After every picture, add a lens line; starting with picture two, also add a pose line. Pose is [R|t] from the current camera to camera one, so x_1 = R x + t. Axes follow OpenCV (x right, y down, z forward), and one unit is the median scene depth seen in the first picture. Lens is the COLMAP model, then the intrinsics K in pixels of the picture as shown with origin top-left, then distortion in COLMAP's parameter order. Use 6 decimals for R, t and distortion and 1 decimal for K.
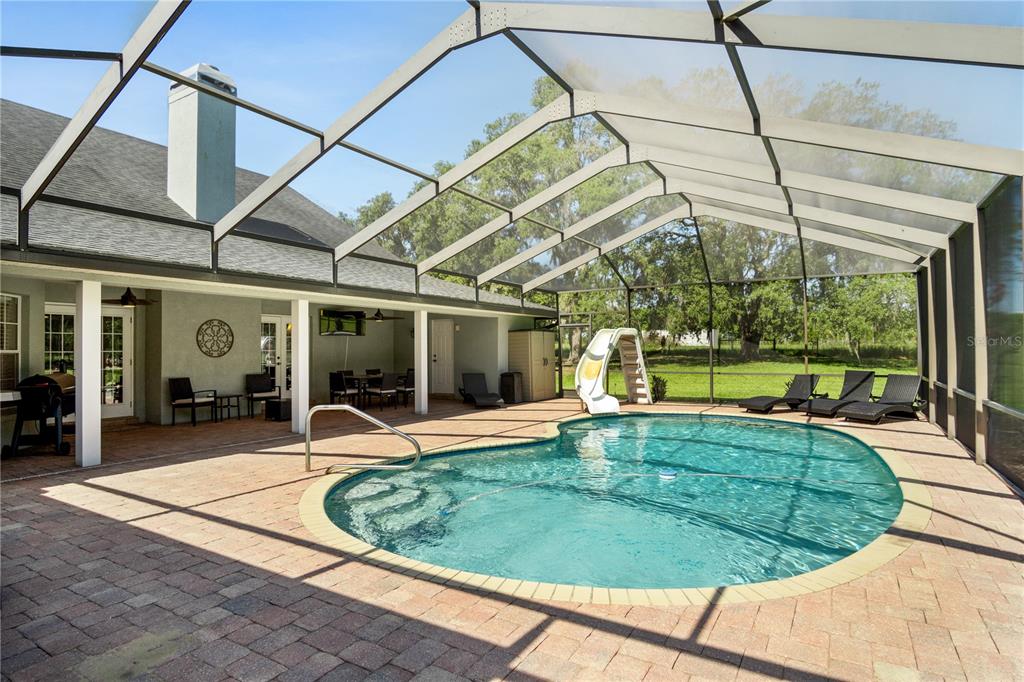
lens RADIAL K [[549.0, 0, 511.1], [0, 549.0, 346.0], [0, 0, 1]] dist [-0.009922, 0.002426]
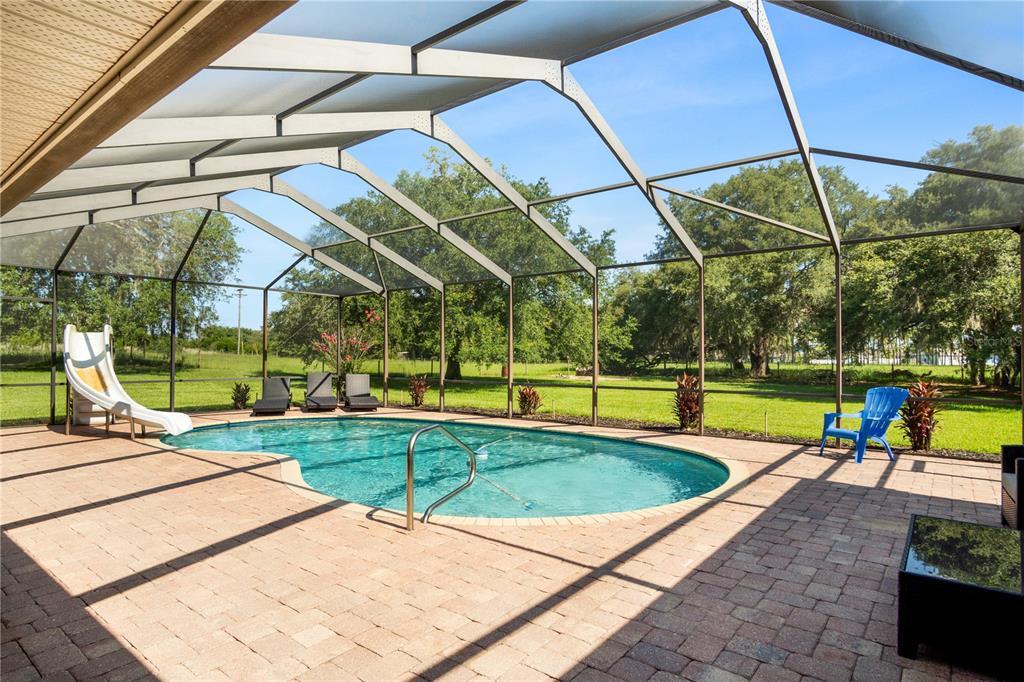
lens RADIAL K [[549.0, 0, 507.4], [0, 549.0, 341.0], [0, 0, 1]] dist [-0.009922, 0.002426]
pose [[0.128872, 0.038170, 0.990926, -1.660535], [-0.009403, 0.999261, -0.037268, 0.036357], [-0.991617, -0.004515, 0.129136, 1.283562]]
